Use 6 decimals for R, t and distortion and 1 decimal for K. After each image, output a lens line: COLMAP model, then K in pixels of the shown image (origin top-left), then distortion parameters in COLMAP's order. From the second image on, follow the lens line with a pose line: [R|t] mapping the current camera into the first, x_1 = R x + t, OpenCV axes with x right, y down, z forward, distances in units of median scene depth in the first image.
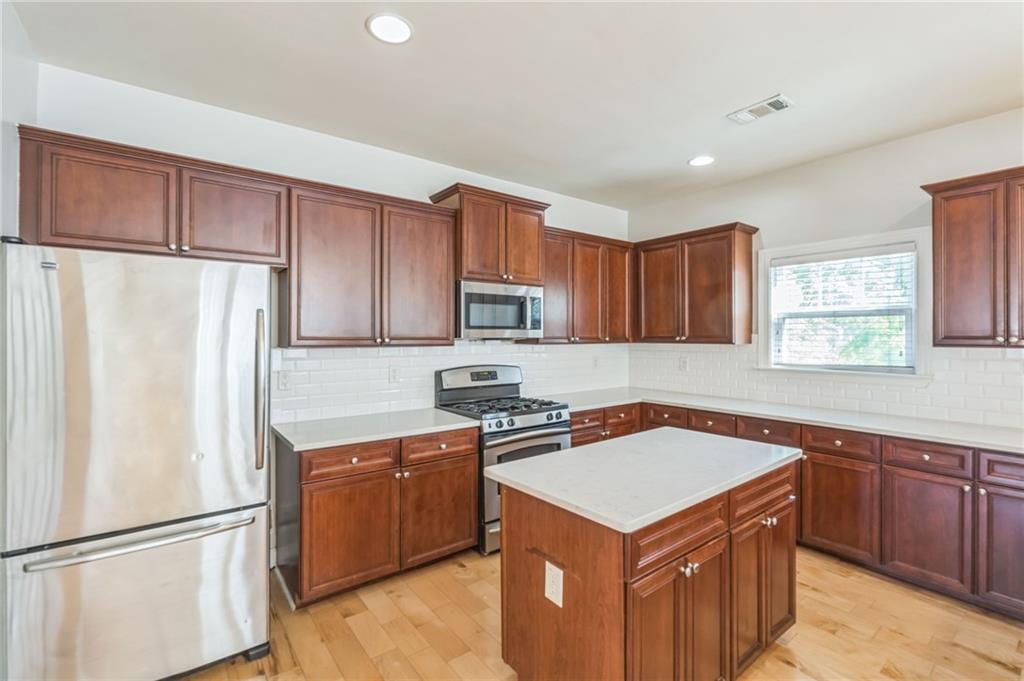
lens RADIAL K [[449.4, 0, 511.7], [0, 449.4, 334.8], [0, 0, 1]] dist [-0.008751, -0.000680]
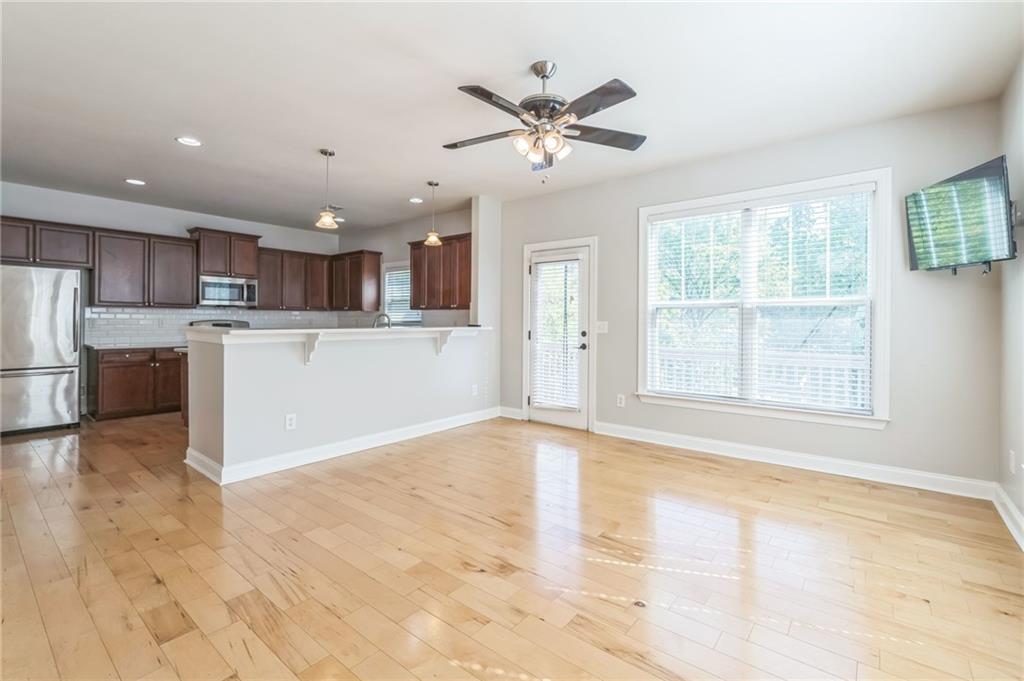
lens RADIAL K [[449.4, 0, 518.2], [0, 449.4, 324.1], [0, 0, 1]] dist [-0.008751, -0.000680]
pose [[0.969621, 0.003798, 0.244582, 0.917898], [-0.004947, 0.999979, 0.004083, 0.094014], [-0.244562, -0.005169, 0.969620, -1.506830]]
